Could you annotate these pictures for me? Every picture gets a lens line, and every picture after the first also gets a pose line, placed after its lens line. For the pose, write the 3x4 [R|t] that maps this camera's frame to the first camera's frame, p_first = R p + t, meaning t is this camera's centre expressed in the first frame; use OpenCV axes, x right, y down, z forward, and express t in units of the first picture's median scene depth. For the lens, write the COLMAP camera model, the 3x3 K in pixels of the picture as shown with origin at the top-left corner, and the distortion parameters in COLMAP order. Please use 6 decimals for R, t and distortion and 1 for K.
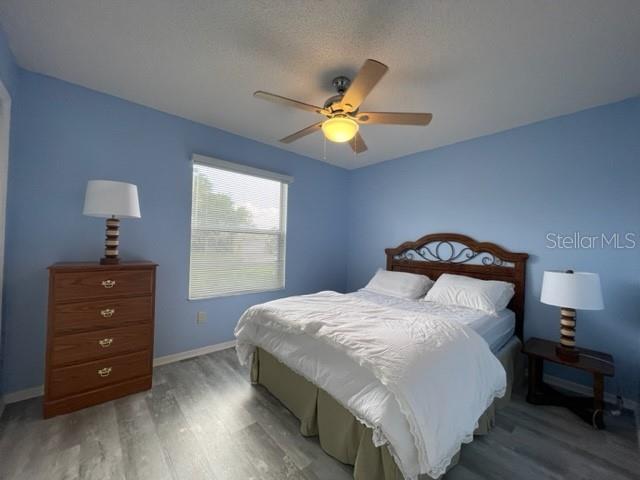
lens RADIAL K [[258.8, 0, 316.7], [0, 258.8, 240.2], [0, 0, 1]] dist [0.001214, -0.000423]
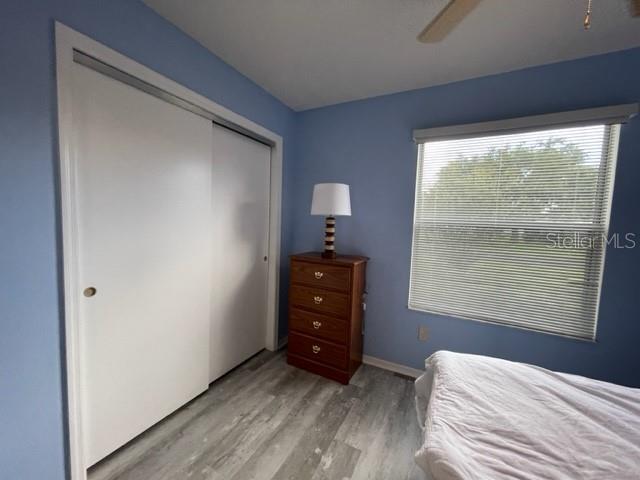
lens RADIAL K [[258.8, 0, 316.7], [0, 258.8, 240.2], [0, 0, 1]] dist [0.001214, -0.000423]
pose [[0.356094, 0.053035, -0.932944, 0.236574], [-0.013825, 0.998578, 0.051490, -0.041359], [0.934348, -0.005437, 0.356321, 0.553971]]
